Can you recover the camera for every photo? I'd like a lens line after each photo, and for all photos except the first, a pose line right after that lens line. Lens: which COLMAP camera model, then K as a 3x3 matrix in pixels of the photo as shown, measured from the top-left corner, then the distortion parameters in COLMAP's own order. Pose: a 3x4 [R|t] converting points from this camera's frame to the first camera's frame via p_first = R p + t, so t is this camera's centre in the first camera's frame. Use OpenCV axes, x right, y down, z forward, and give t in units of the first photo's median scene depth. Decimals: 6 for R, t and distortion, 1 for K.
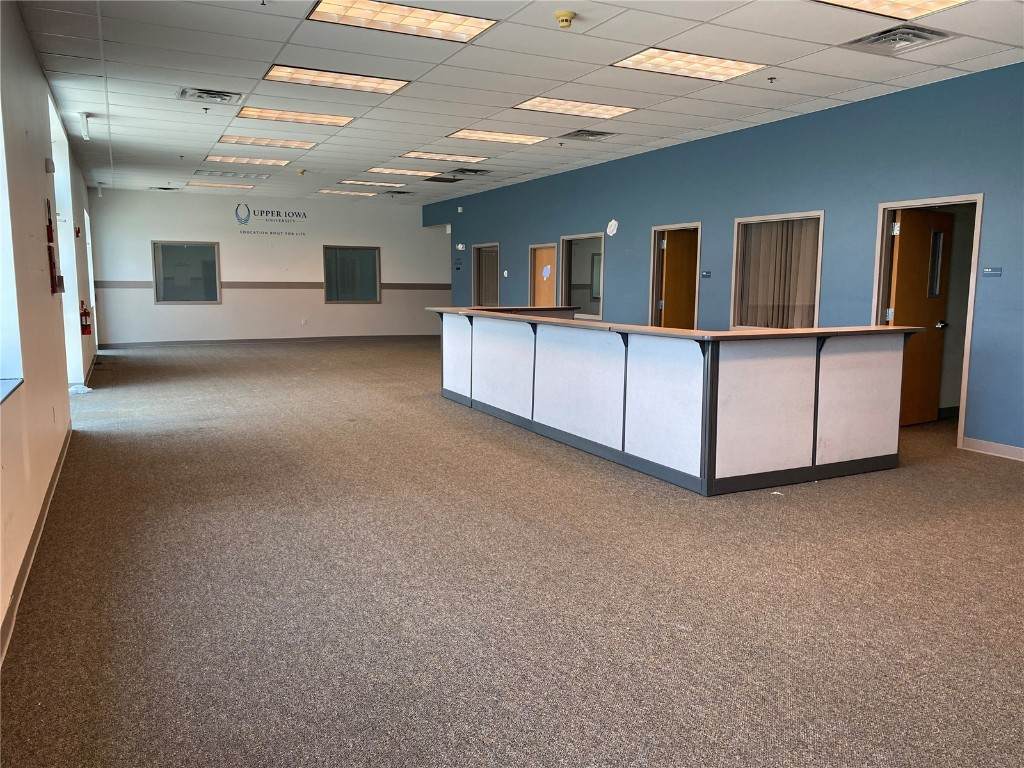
lens RADIAL K [[786.8, 0, 510.5], [0, 786.8, 385.5], [0, 0, 1]] dist [-0.009930, -0.003303]
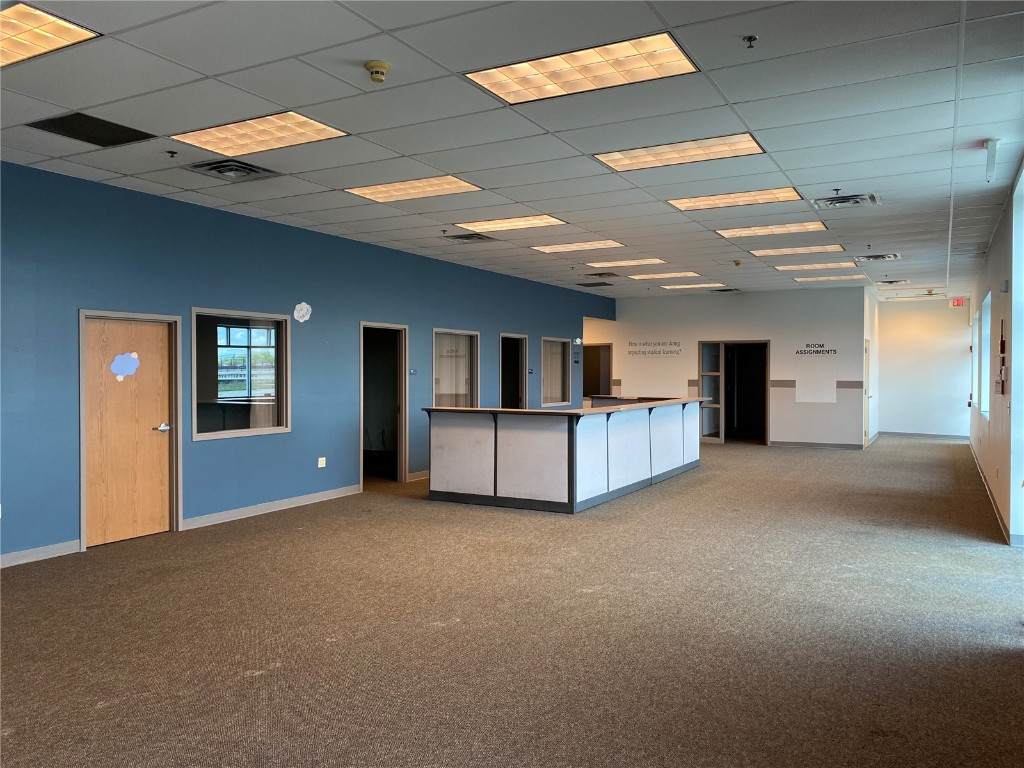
lens RADIAL K [[786.8, 0, 511.6], [0, 786.8, 382.7], [0, 0, 1]] dist [-0.009930, -0.003303]
pose [[-0.567794, -0.004544, 0.823158, -0.624176], [0.115494, 0.989654, 0.085129, -0.171887], [-0.815028, 0.143405, -0.561395, 1.264912]]
